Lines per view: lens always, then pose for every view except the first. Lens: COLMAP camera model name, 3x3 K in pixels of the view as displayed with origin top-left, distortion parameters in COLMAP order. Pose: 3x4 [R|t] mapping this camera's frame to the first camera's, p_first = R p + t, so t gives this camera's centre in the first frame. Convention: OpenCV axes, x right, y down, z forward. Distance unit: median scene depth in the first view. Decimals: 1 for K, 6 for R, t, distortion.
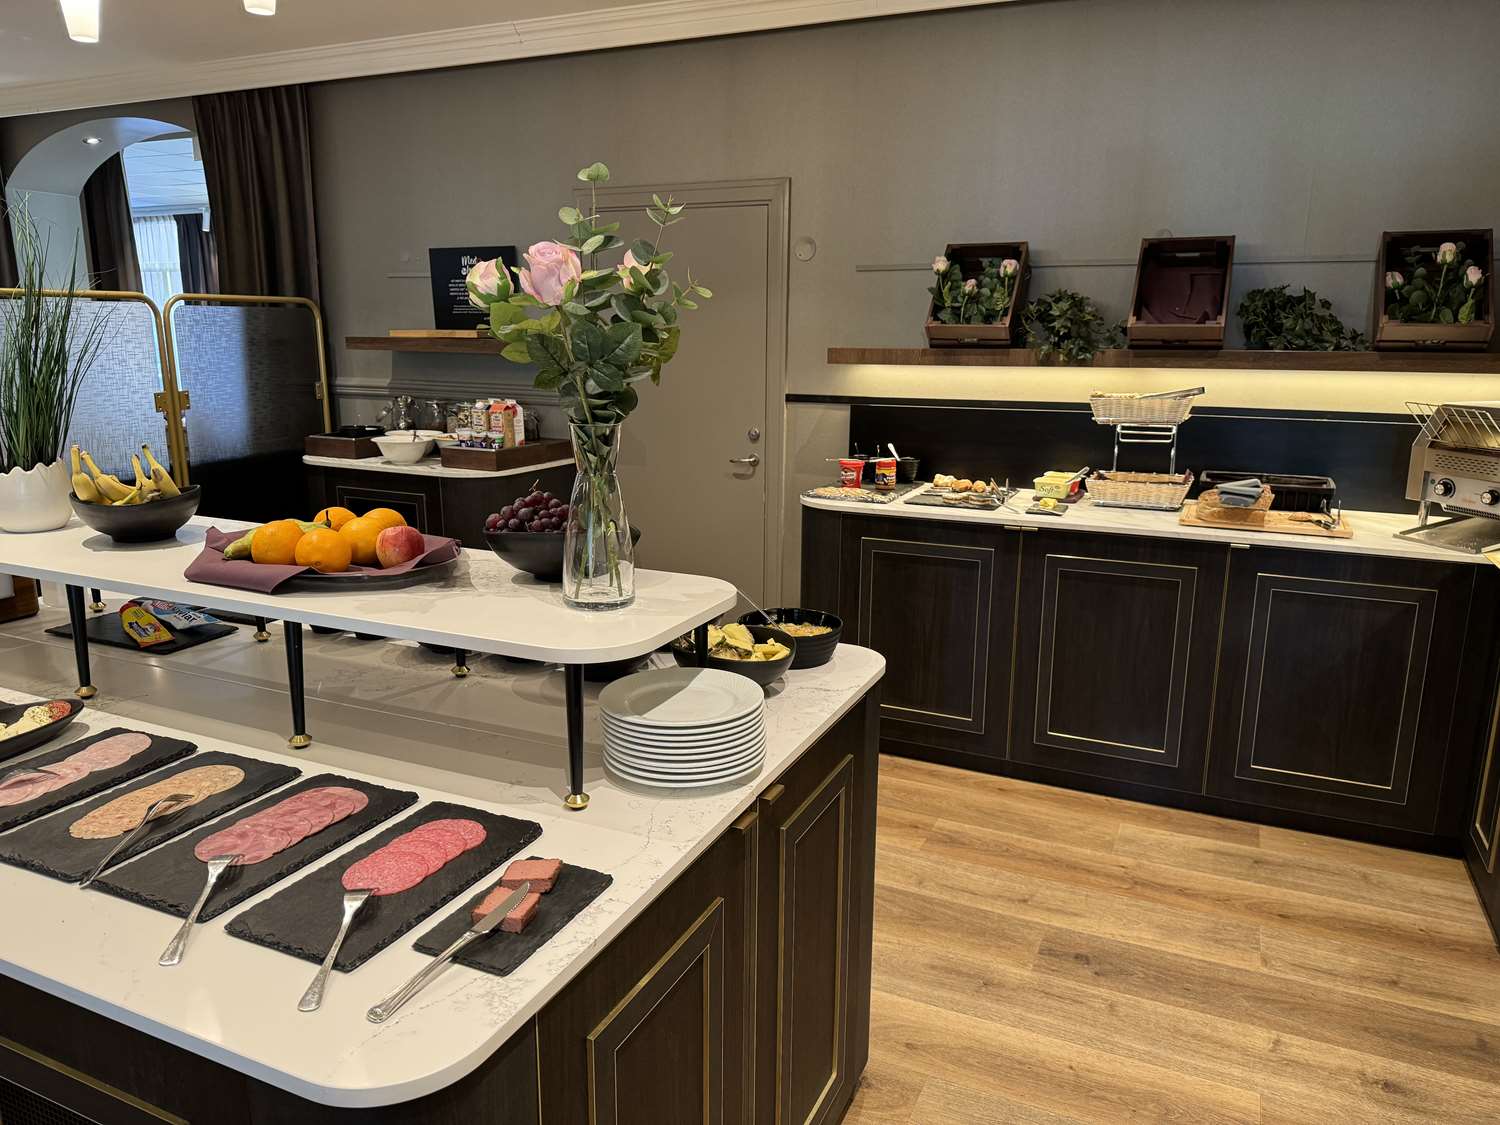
lens RADIAL K [[1032.5, 0, 750.0], [0, 1032.5, 562.5], [0, 0, 1]] dist [0.116960, -0.167245]
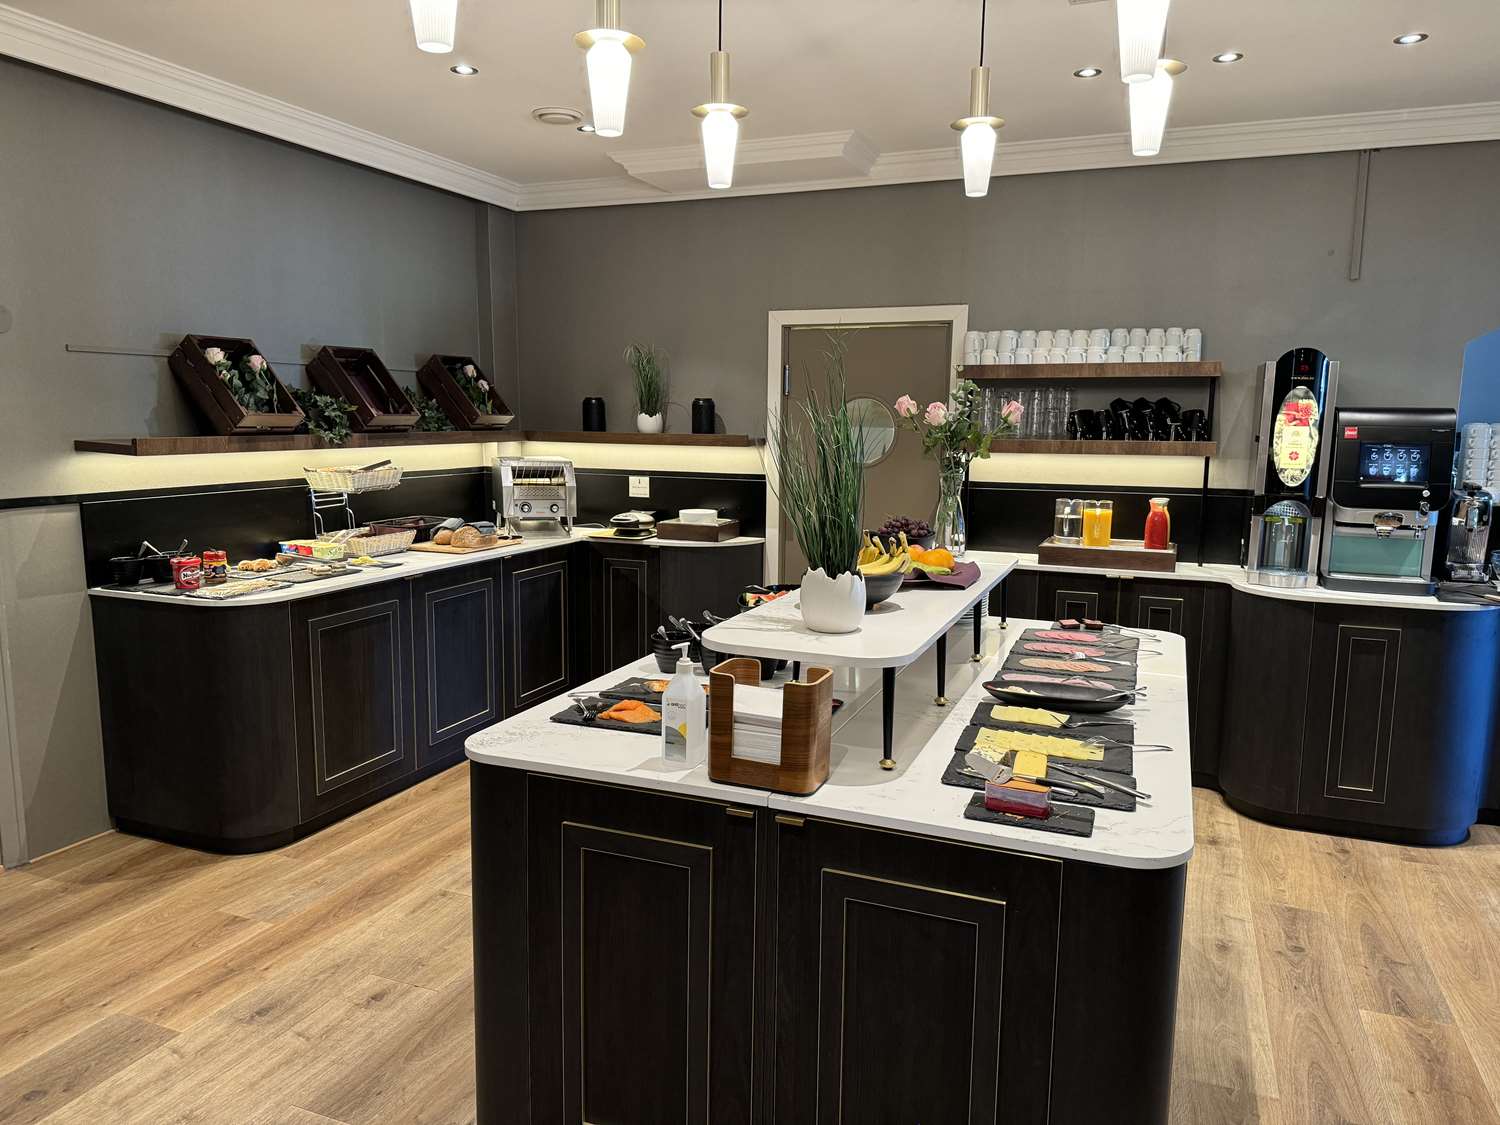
lens RADIAL K [[1032.5, 0, 750.0], [0, 1032.5, 562.5], [0, 0, 1]] dist [0.116960, -0.167245]
pose [[-0.047908, -0.151360, 0.987317, -0.891189], [0.207404, 0.965401, 0.158064, -0.147271], [-0.977082, 0.212346, -0.014857, 0.562119]]
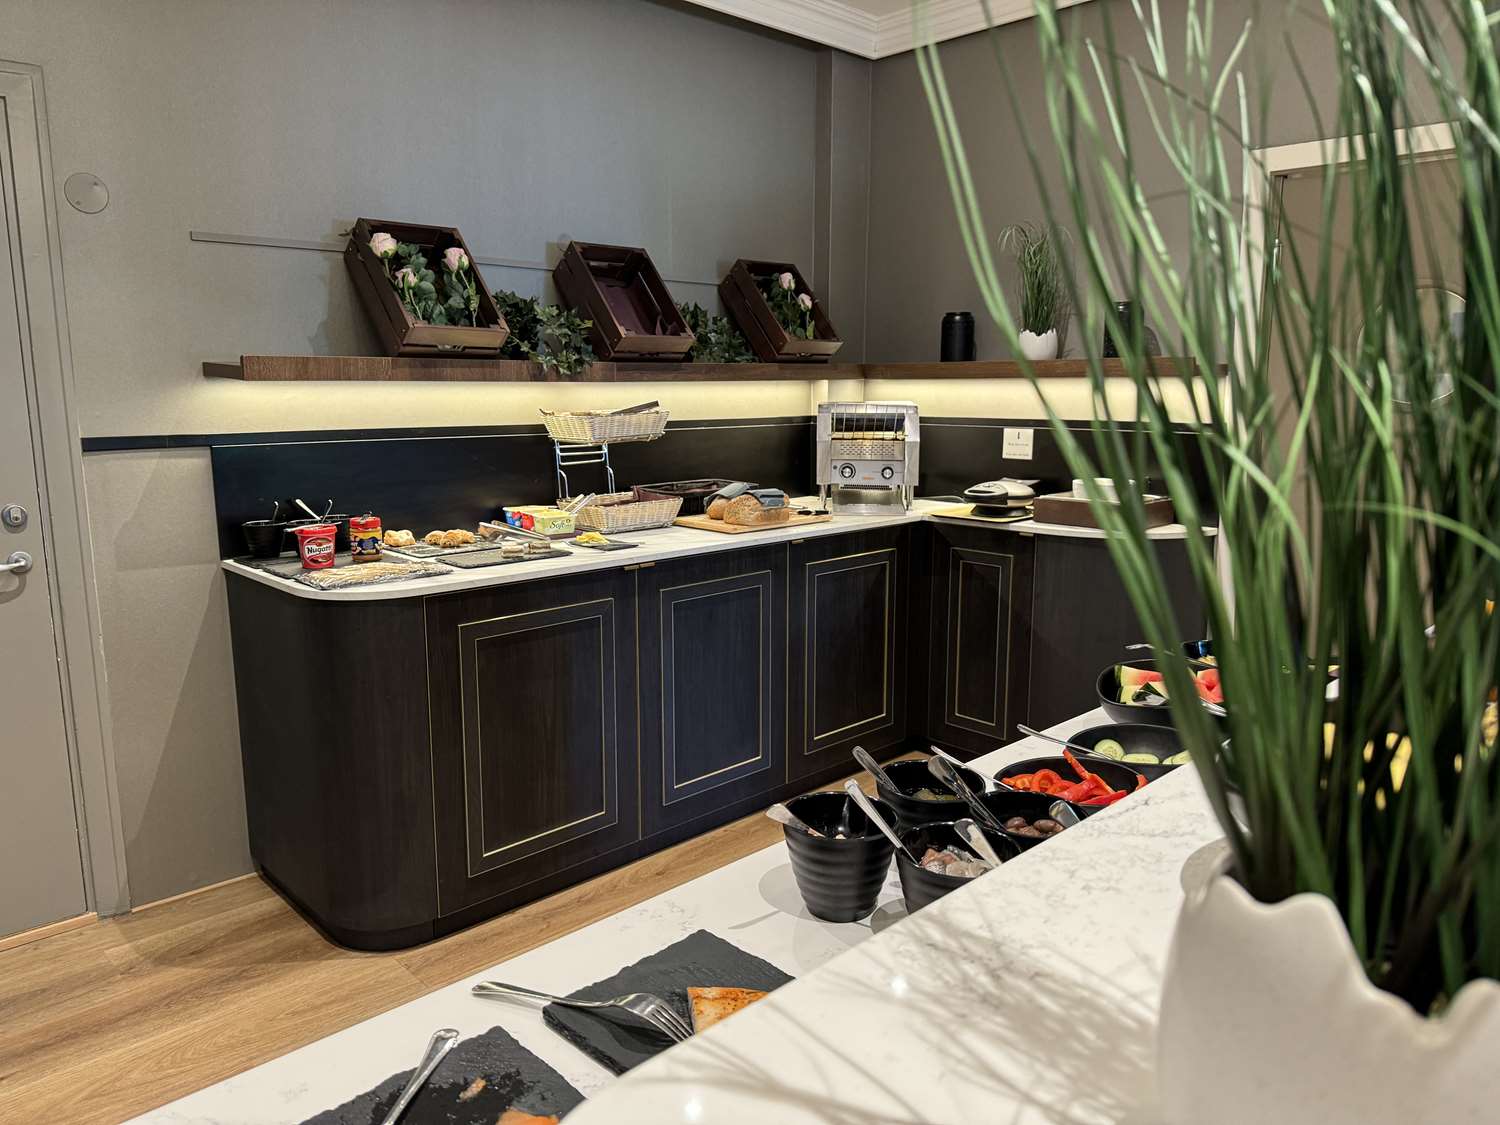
lens RADIAL K [[1032.5, 0, 750.0], [0, 1032.5, 562.5], [0, 0, 1]] dist [0.116960, -0.167245]
pose [[0.372570, -0.169358, 0.912420, -0.432345], [0.207815, 0.973462, 0.095831, -0.088245], [-0.904436, 0.153911, 0.397878, 0.523202]]
